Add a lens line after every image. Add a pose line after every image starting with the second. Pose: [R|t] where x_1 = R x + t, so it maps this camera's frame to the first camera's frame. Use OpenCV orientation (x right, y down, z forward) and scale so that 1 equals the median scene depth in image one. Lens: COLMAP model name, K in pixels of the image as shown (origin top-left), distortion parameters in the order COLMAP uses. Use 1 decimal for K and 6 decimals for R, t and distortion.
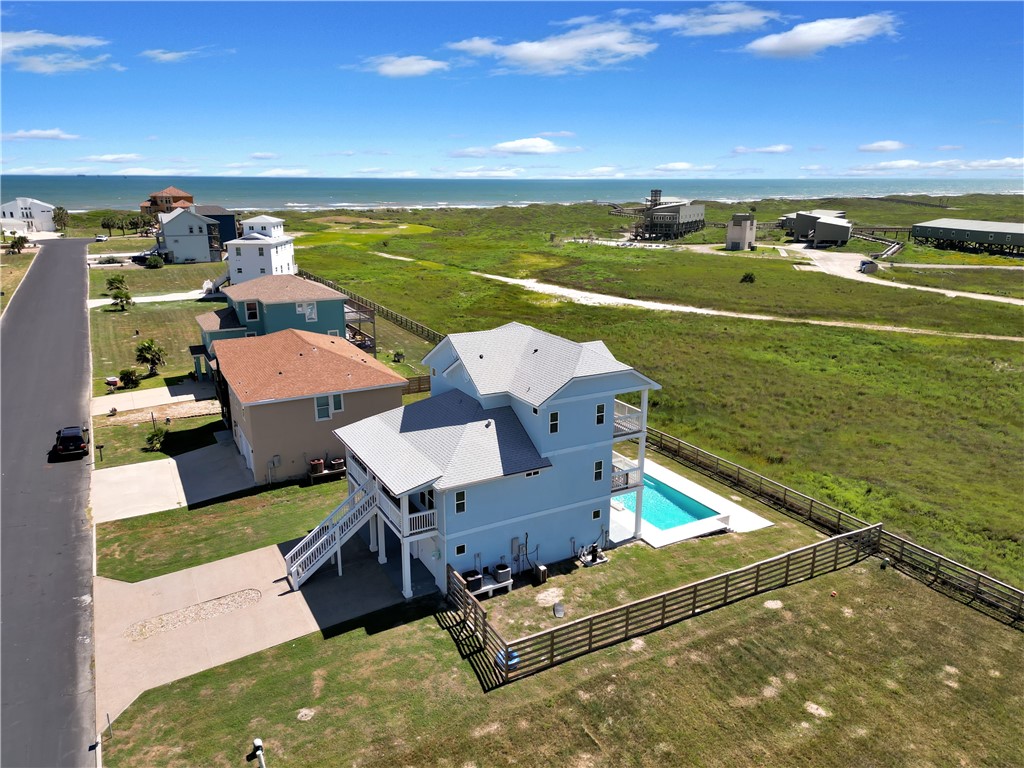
lens RADIAL K [[729.3, 0, 515.6], [0, 729.3, 380.3], [0, 0, 1]] dist [0.068304, -0.069898]
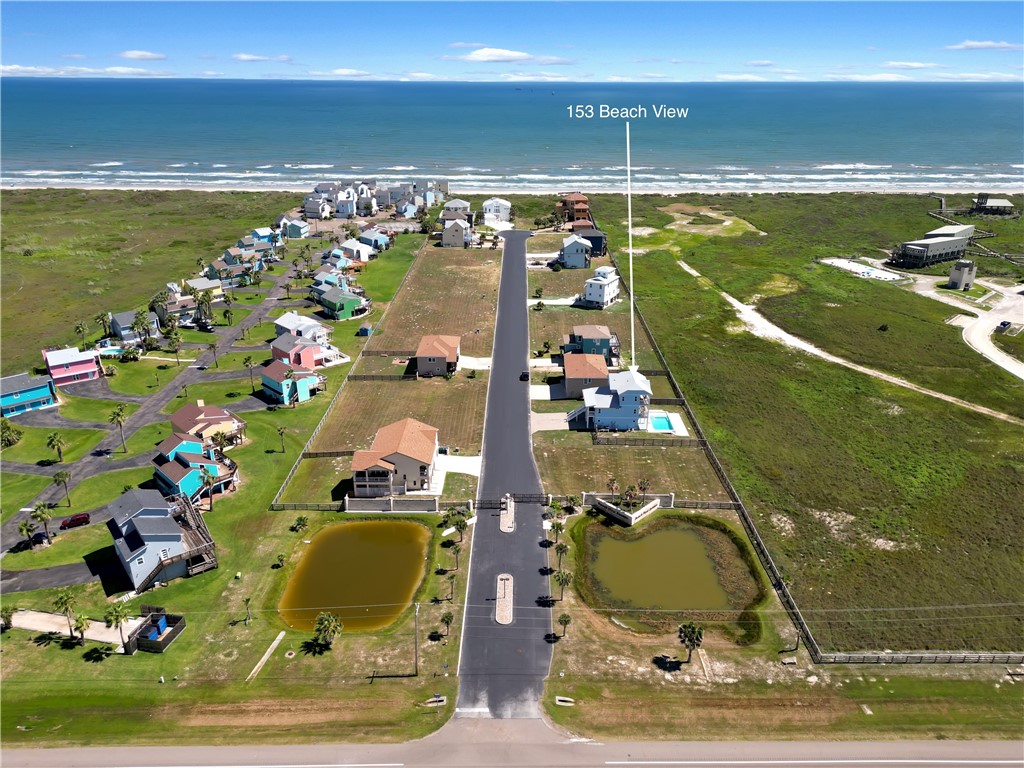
lens RADIAL K [[729.3, 0, 515.6], [0, 729.3, 380.3], [0, 0, 1]] dist [0.068304, -0.069898]
pose [[0.869254, 0.187712, -0.457342, 1.478396], [-0.133741, 0.979903, 0.147996, -0.615556], [0.475931, -0.067480, 0.876890, -3.193954]]
